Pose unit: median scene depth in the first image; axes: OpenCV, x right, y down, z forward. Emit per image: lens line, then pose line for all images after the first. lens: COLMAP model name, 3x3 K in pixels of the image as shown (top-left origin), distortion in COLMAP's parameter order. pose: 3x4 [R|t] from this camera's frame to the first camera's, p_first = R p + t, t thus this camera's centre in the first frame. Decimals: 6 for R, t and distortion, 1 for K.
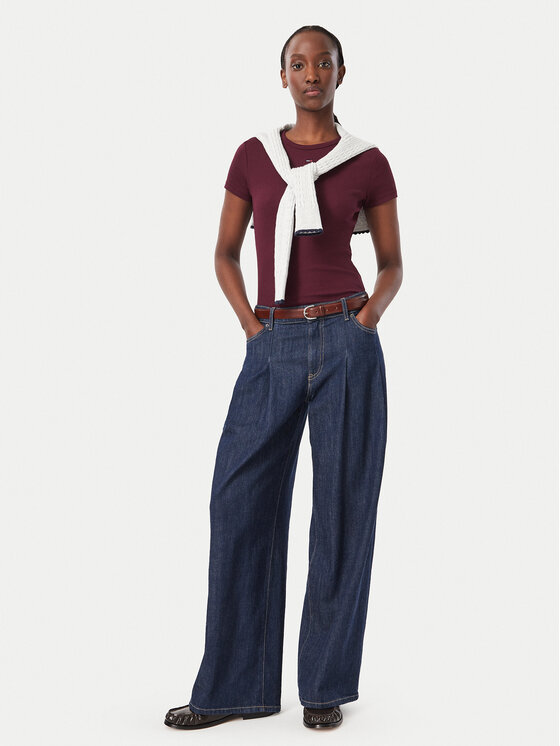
lens RADIAL K [[787.5, 0, 280.0], [0, 787.5, 373.0], [0, 0, 1]] dist [0.005289, 0.008808]
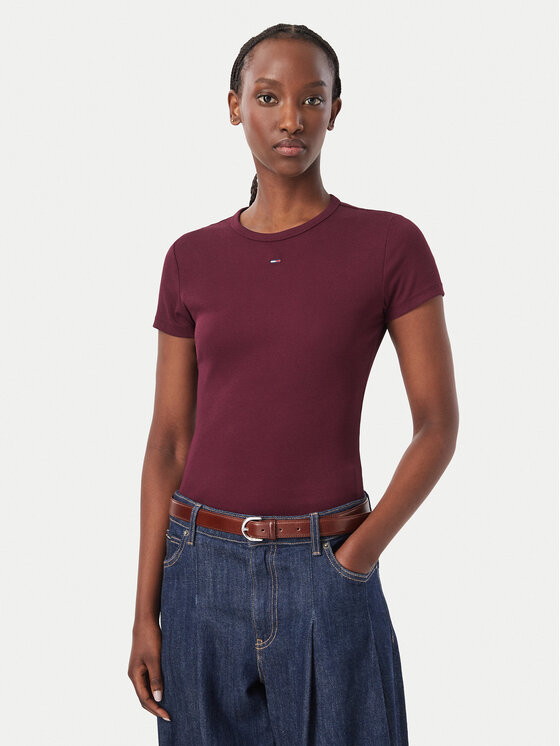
lens RADIAL K [[1153.4, 0, 280.0], [0, 1153.4, 373.0], [0, 0, 1]] dist [0.293559, -0.007644]
pose [[0.994928, 0.099594, 0.014091, 0.038678], [-0.094552, 0.973810, -0.206769, -0.021983], [-0.034315, 0.204388, 0.978288, 0.204605]]
